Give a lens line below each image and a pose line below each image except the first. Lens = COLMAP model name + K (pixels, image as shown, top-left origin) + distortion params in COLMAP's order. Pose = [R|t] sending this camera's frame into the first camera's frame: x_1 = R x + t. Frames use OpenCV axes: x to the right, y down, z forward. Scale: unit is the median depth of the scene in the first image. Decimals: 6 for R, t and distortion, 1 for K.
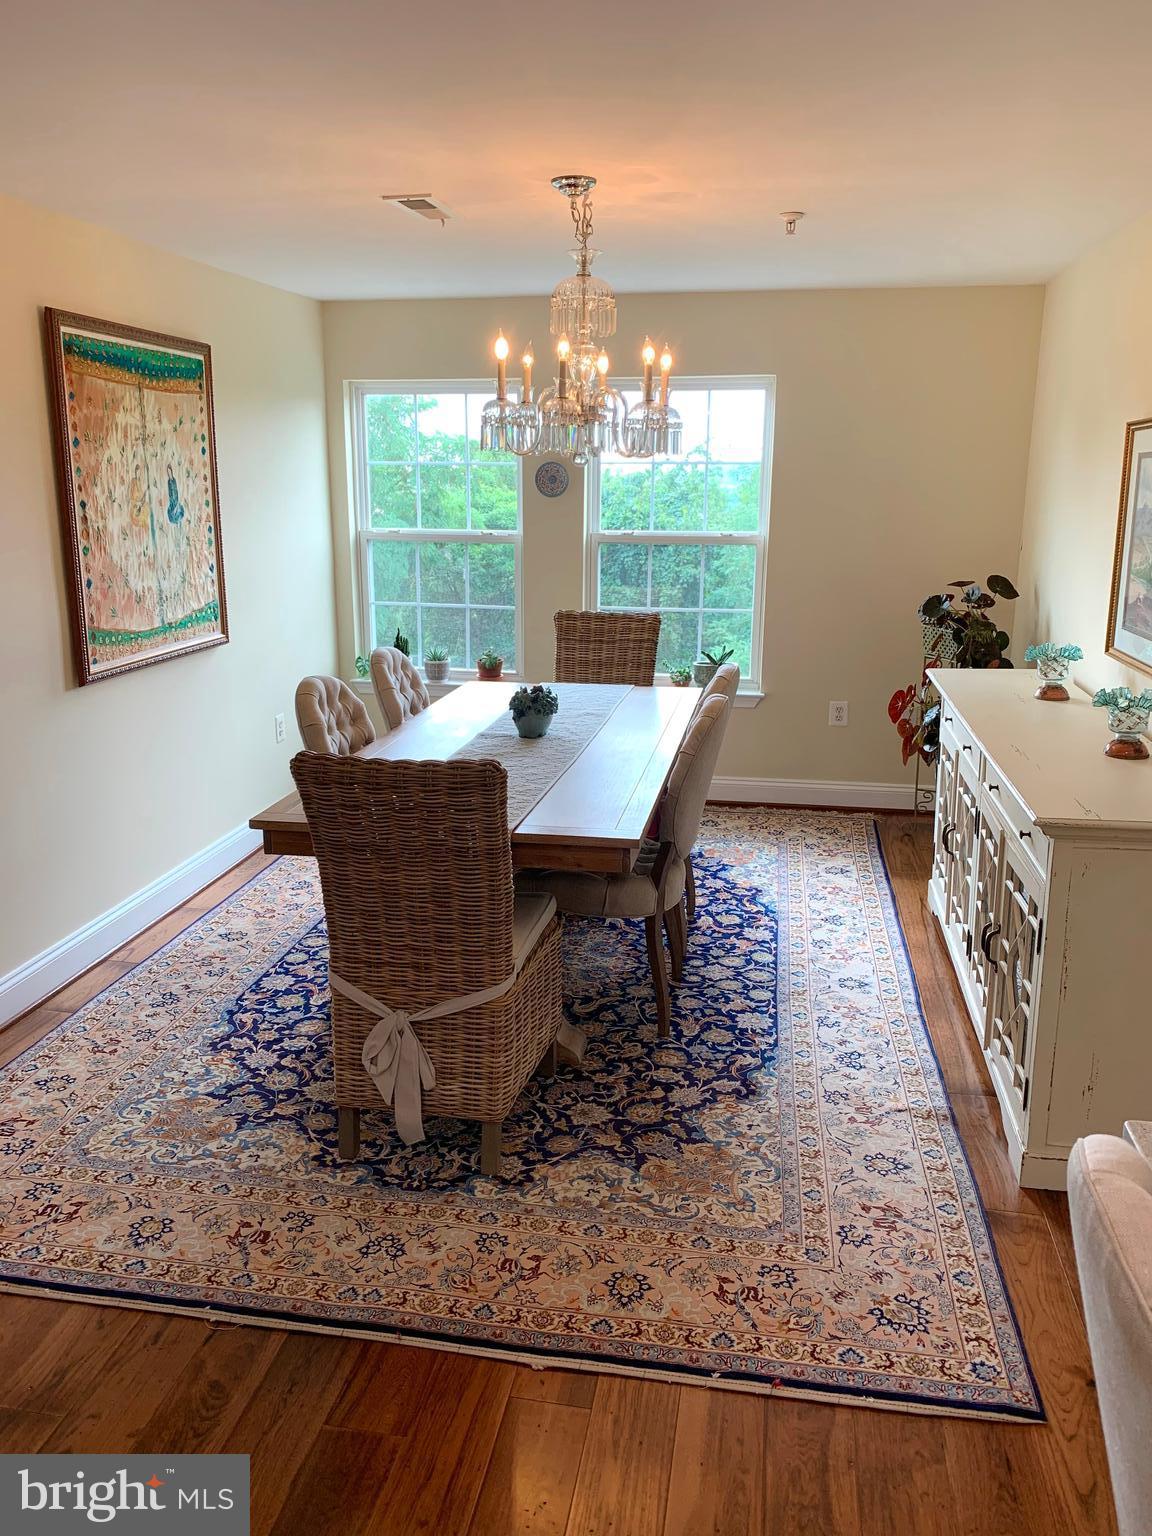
lens RADIAL K [[1170.5, 0, 560.6], [0, 1170.5, 756.8], [0, 0, 1]] dist [0.068915, -0.130187]
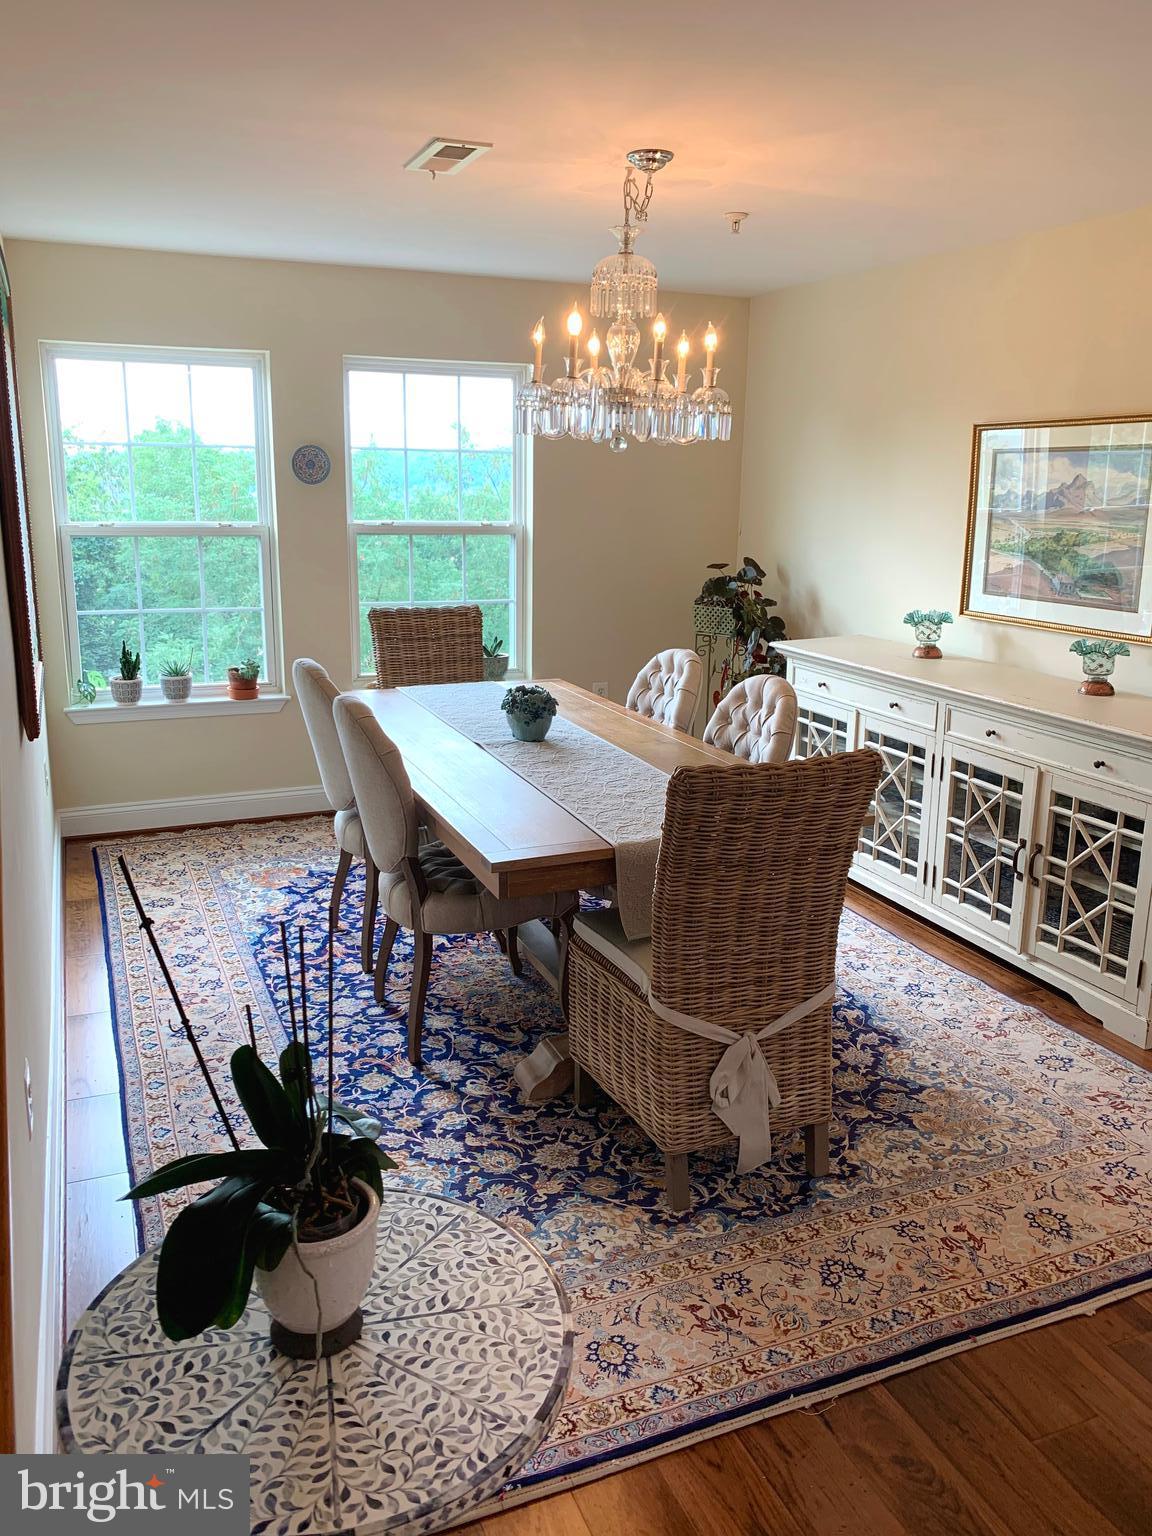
lens RADIAL K [[1177.8, 0, 577.1], [0, 1177.8, 754.2], [0, 0, 1]] dist [0.045810, -0.063421]
pose [[0.834936, -0.119322, 0.537257, -0.596237], [0.116819, 0.992393, 0.038860, -0.045652], [-0.537806, 0.030316, 0.842523, 0.224117]]
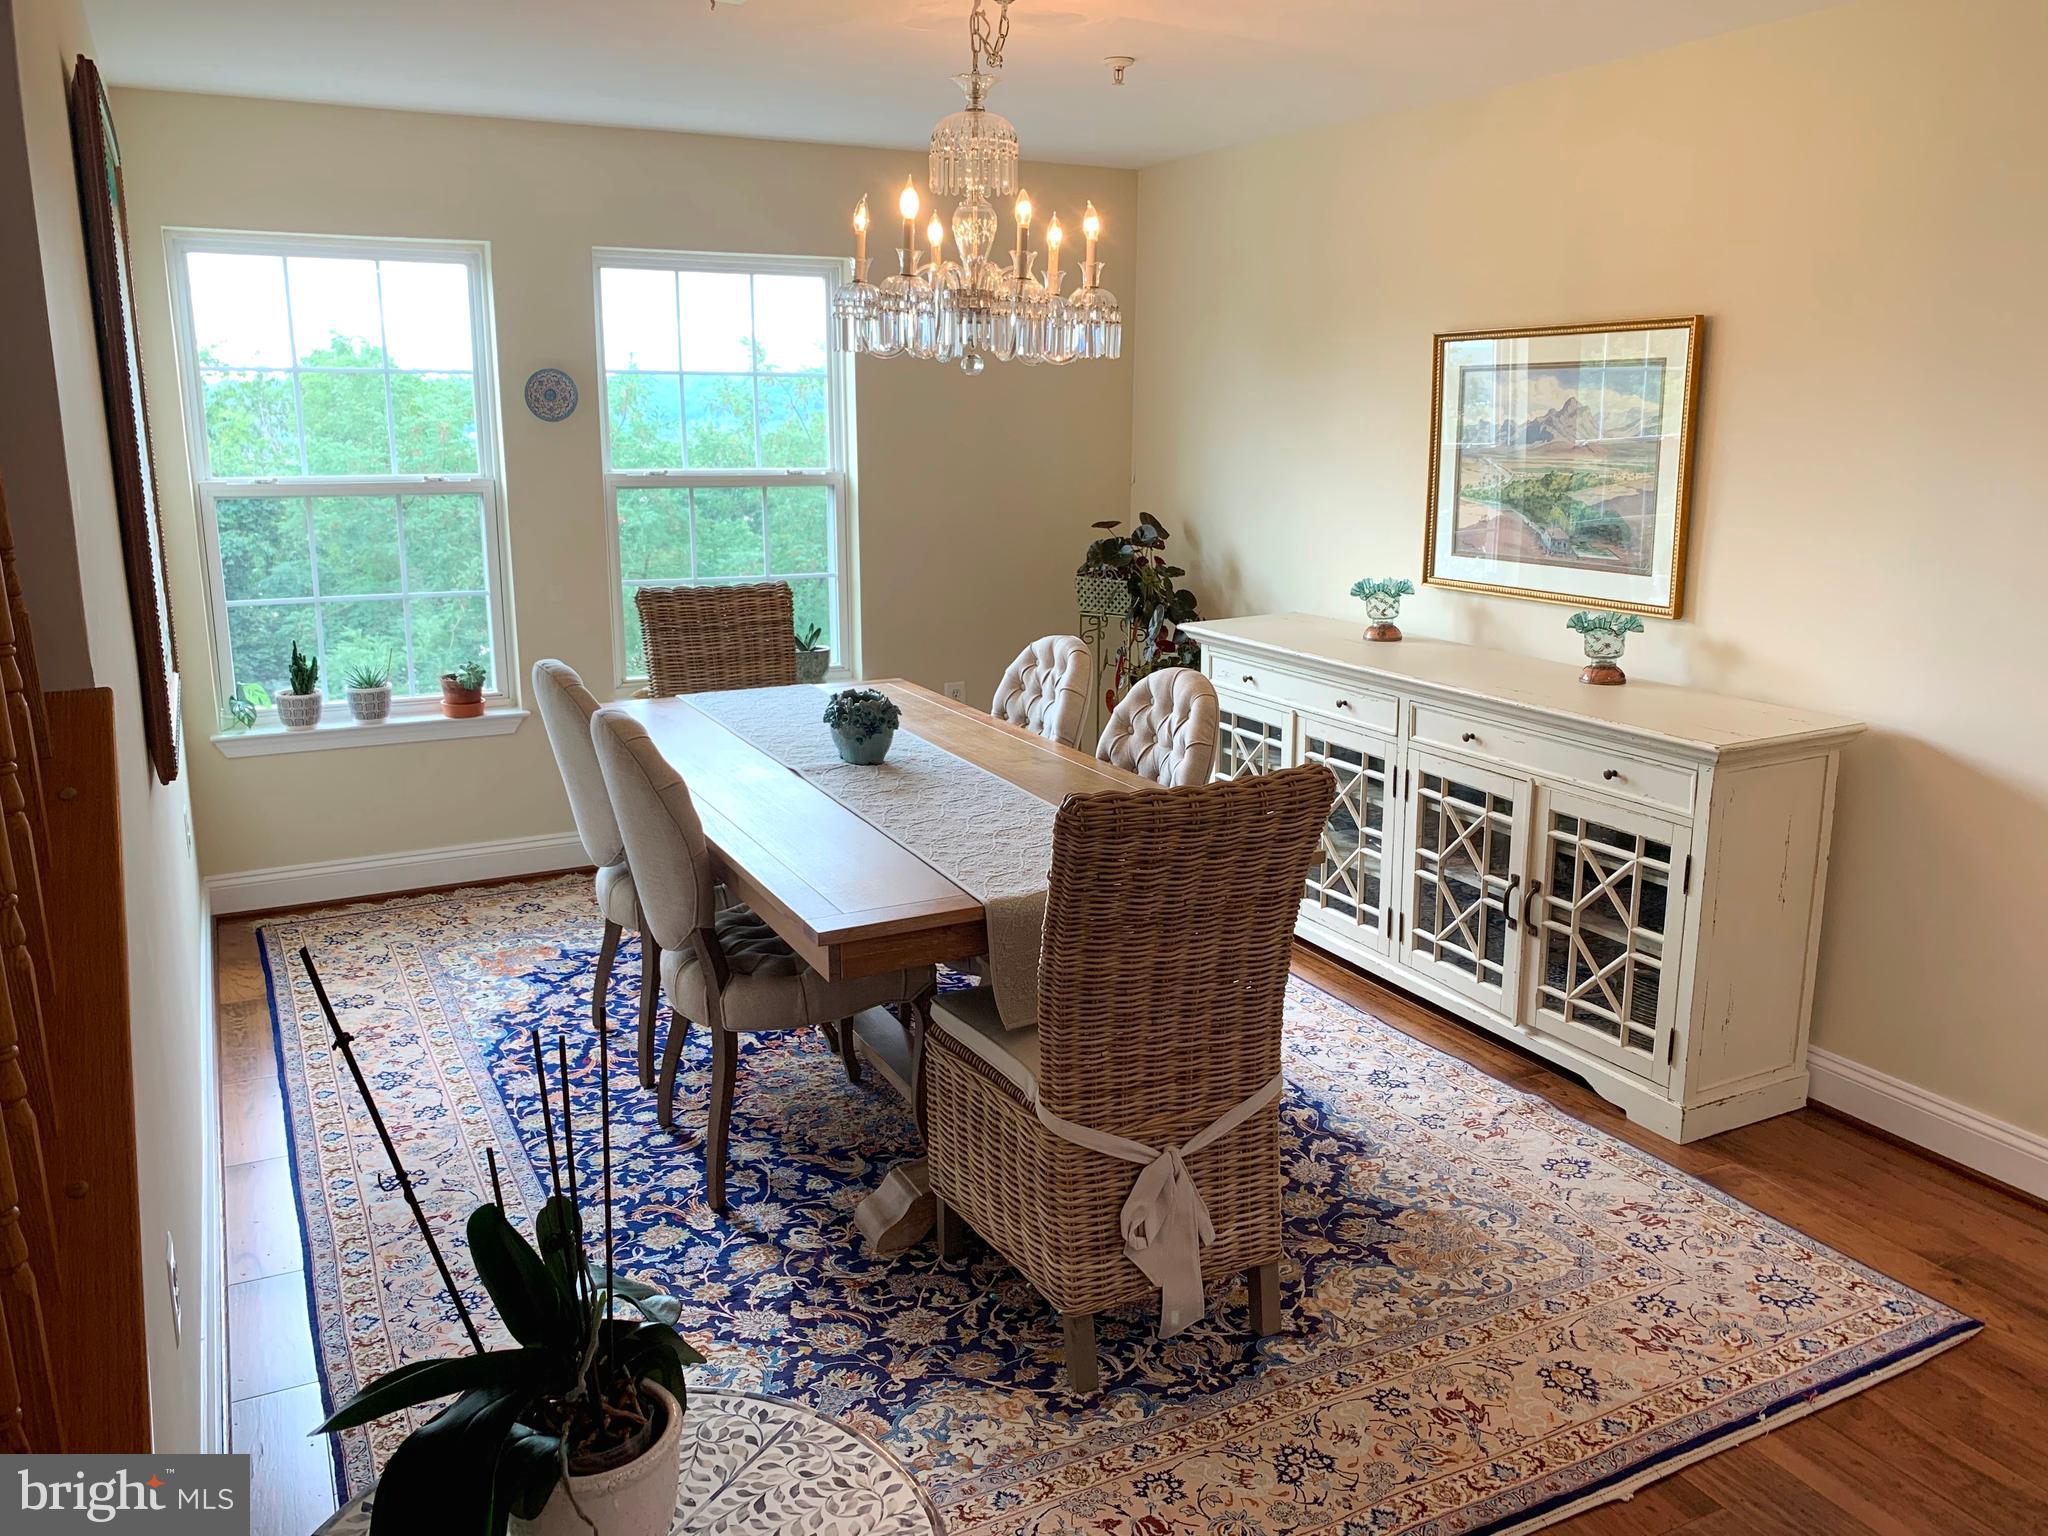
lens RADIAL K [[1572.6, 0, 1032.0], [0, 1572.6, 756.2], [0, 0, 1]] dist [0.041282, -0.062075]
pose [[0.791417, -0.134642, 0.596264, -0.596139], [0.141702, 0.989279, 0.035308, -0.047677], [-0.594626, 0.056548, 0.802012, 0.232205]]
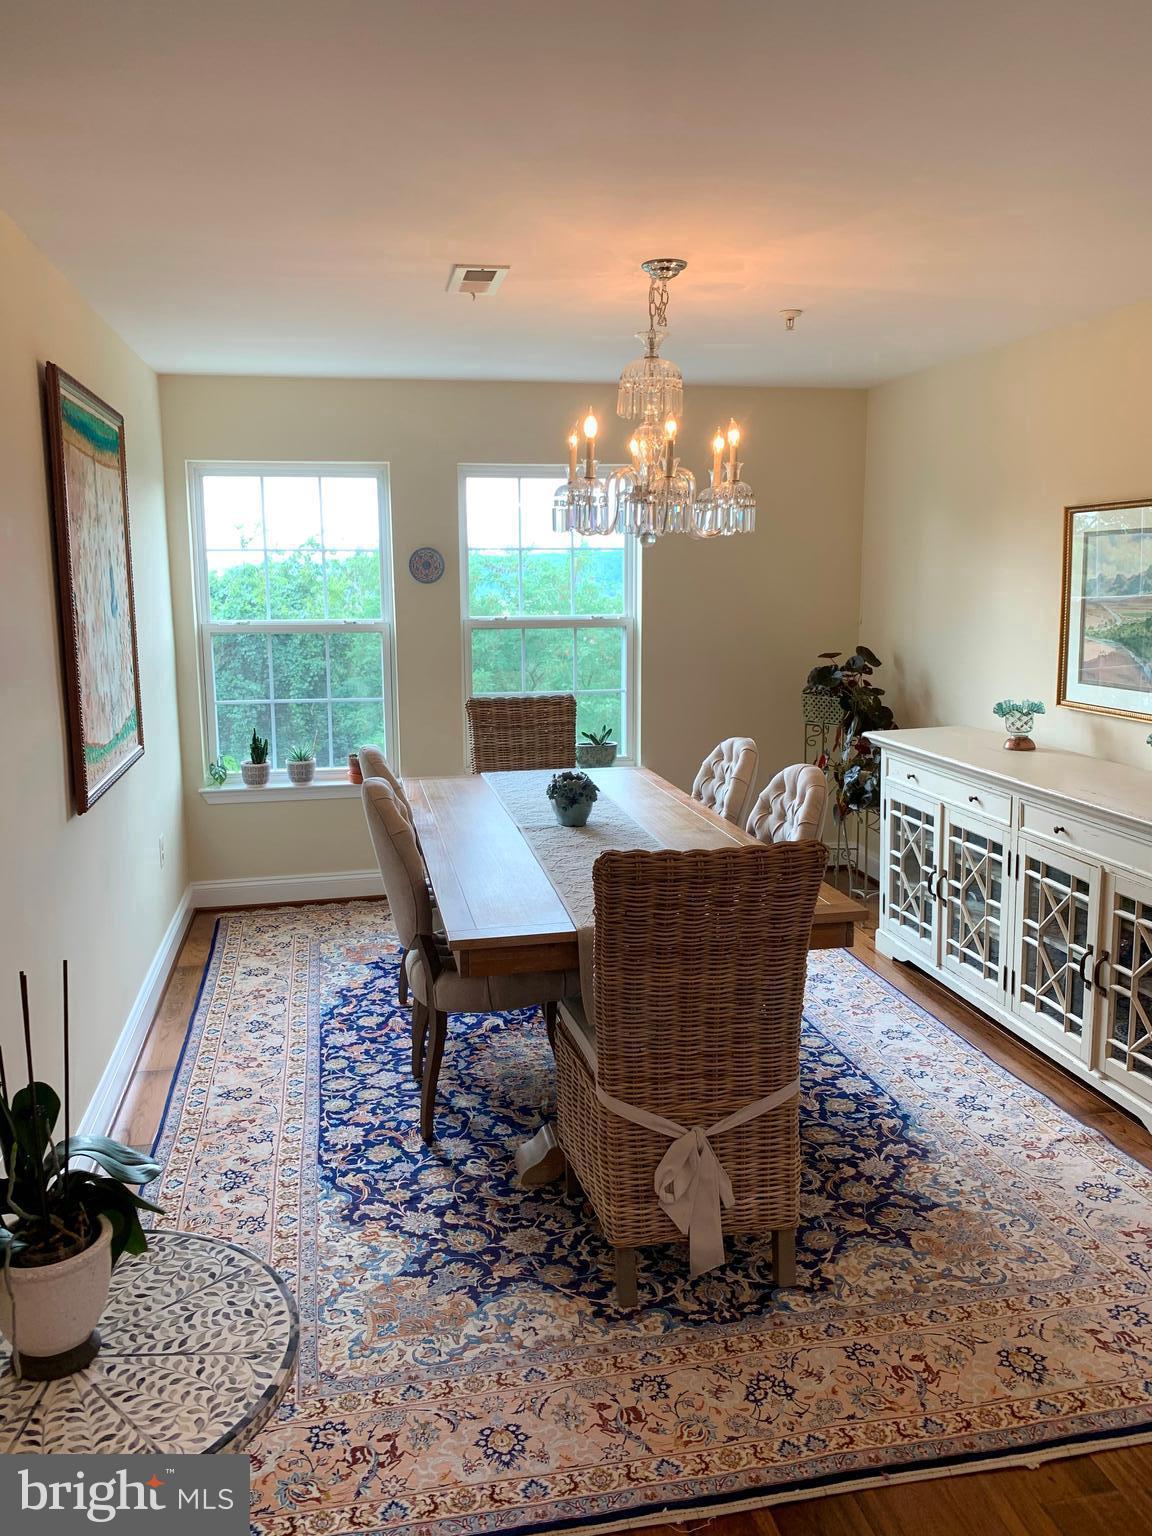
lens RADIAL K [[1182.5, 0, 566.2], [0, 1182.5, 758.2], [0, 0, 1]] dist [0.010052, 0.000633]
pose [[0.929753, -0.069696, 0.361526, -0.444132], [0.096772, 0.993655, -0.057313, -0.020636], [-0.355238, 0.088273, 0.930599, 0.126137]]
